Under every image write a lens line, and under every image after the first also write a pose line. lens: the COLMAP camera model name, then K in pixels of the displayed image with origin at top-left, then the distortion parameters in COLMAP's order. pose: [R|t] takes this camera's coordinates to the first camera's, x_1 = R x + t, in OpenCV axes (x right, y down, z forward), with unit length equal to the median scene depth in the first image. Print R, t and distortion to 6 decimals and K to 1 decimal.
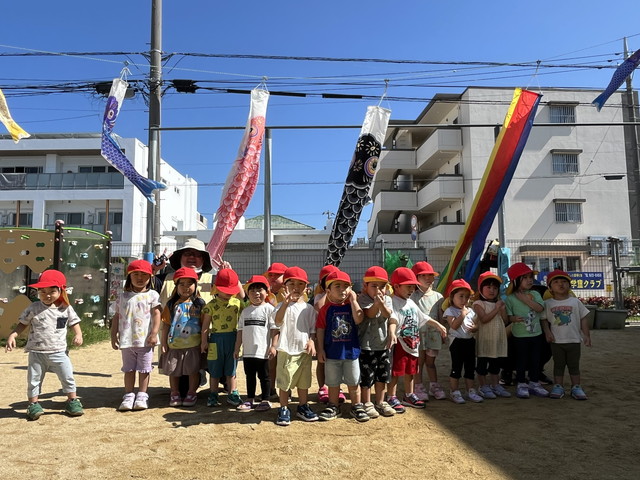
lens RADIAL K [[487.6, 0, 320.0], [0, 487.6, 240.0], [0, 0, 1]] dist [-0.005221, 0.000091]
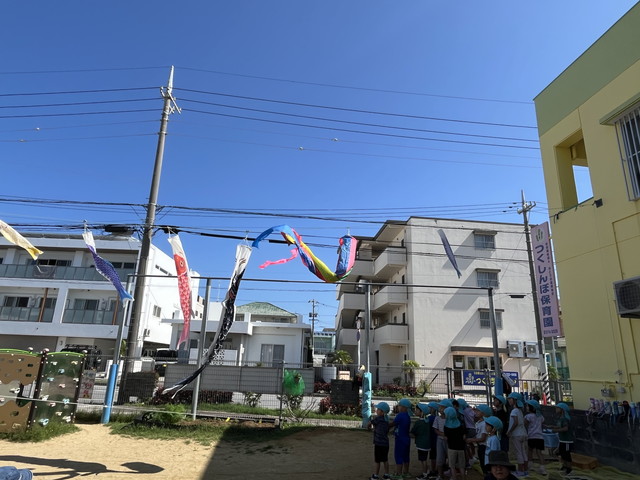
lens RADIAL K [[420.4, 0, 320.0], [0, 420.4, 240.0], [0, 0, 1]] dist [-0.003277, -0.001135]
pose [[0.998868, 0.047471, 0.003008, 0.066445], [-0.046095, 0.981639, -0.185095, -0.038921], [-0.011740, 0.184747, 0.982716, -0.078970]]
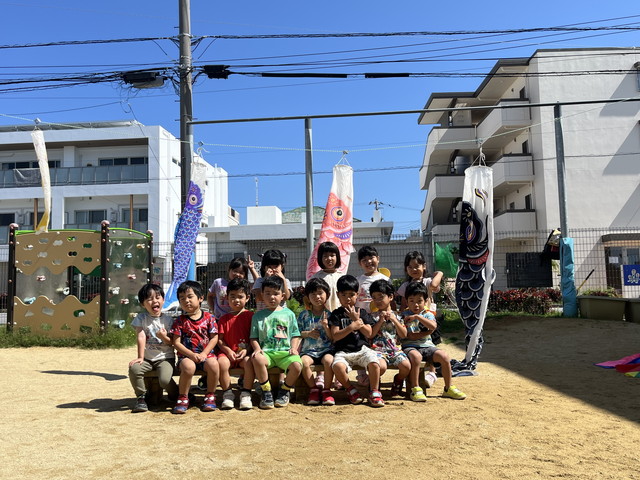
lens RADIAL K [[565.1, 0, 323.7], [0, 565.1, 242.1], [0, 0, 1]] dist [0.032605, 0.008152]
pose [[0.996739, -0.022718, -0.077429, 0.001277], [0.023833, 0.999625, 0.013505, -0.000433], [0.077093, -0.015307, 0.996906, -0.031445]]
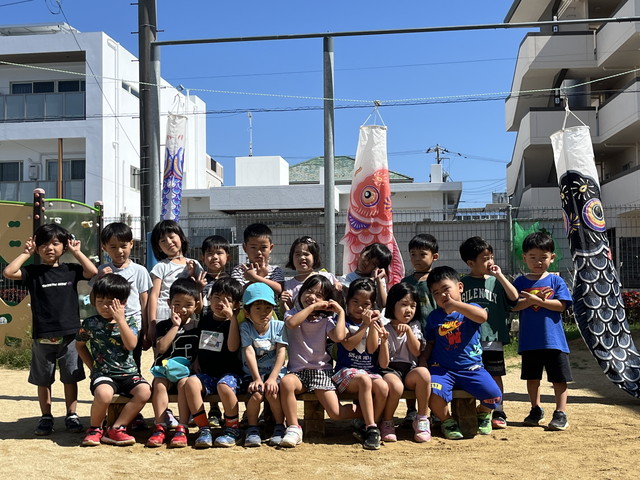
lens RADIAL K [[891.5, 0, 320.0], [0, 891.5, 240.0], [0, 0, 1]] dist [0.045248, -0.028417]
pose [[0.993042, -0.011684, -0.117184, 0.005632], [0.017173, 0.998797, 0.045941, -0.004440], [0.116506, -0.047633, 0.992047, -0.057864]]
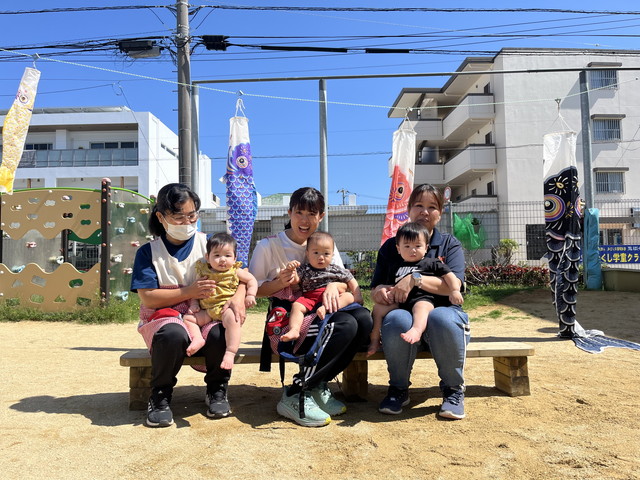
lens RADIAL K [[495.6, 0, 320.3], [0, 495.6, 241.5], [0, 0, 1]] dist [0.028008, -0.006374]
pose [[0.999722, -0.012440, -0.020025, -0.029855], [0.013284, 0.999004, 0.042608, 0.009322], [0.019475, -0.042862, 0.998891, 0.023258]]
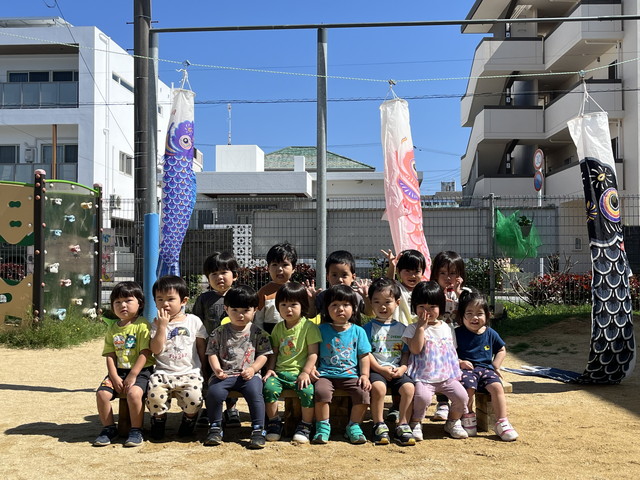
lens RADIAL K [[791.0, 0, 322.1], [0, 791.0, 243.0], [0, 0, 1]] dist [0.030151, 0.019341]
pose [[0.997386, 0.004901, -0.072088, -0.008261], [0.000401, 0.997306, 0.073359, -0.004353], [0.072253, -0.073196, 0.994697, -0.032188]]
